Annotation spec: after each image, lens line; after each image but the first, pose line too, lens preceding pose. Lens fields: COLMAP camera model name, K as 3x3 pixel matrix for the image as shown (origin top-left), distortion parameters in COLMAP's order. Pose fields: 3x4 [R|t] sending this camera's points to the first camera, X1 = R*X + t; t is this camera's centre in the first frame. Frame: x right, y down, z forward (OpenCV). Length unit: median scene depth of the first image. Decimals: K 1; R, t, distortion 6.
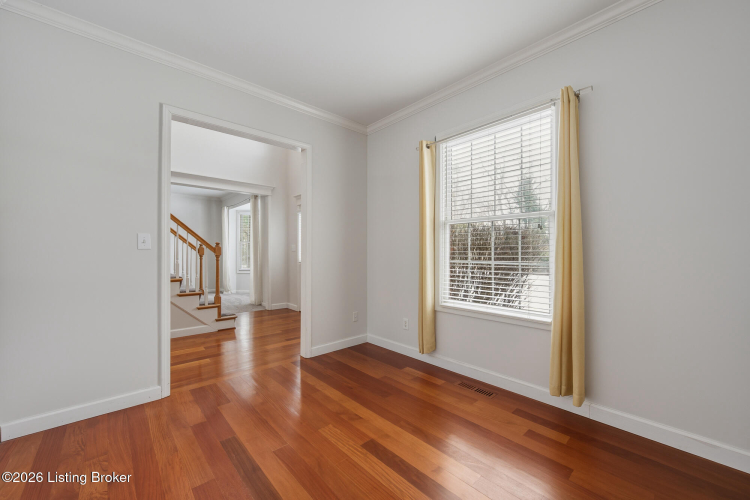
lens RADIAL K [[295.0, 0, 375.0], [0, 295.0, 250.0], [0, 0, 1]] dist [-0.000886, -0.000040]
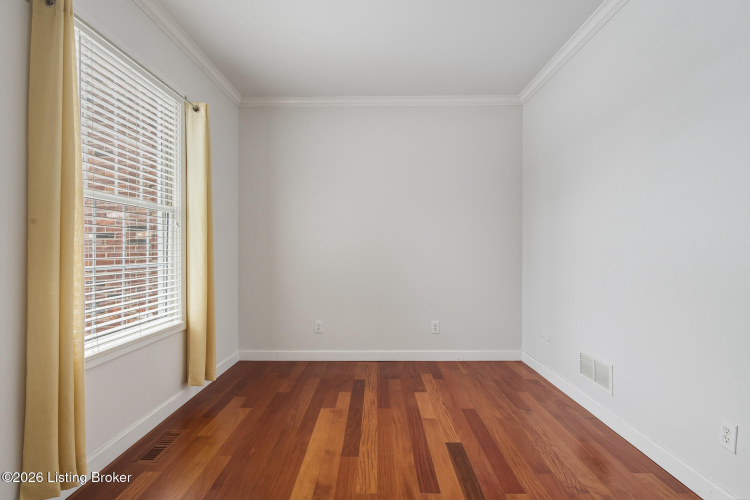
lens RADIAL K [[363.8, 0, 375.0], [0, 363.8, 250.0], [0, 0, 1]] dist [0.000303, 0.000035]
pose [[-0.736999, 0.002347, 0.675890, -0.803352], [-0.001208, 0.999988, -0.004790, 0.011979], [-0.675893, -0.004346, -0.736987, 1.683181]]
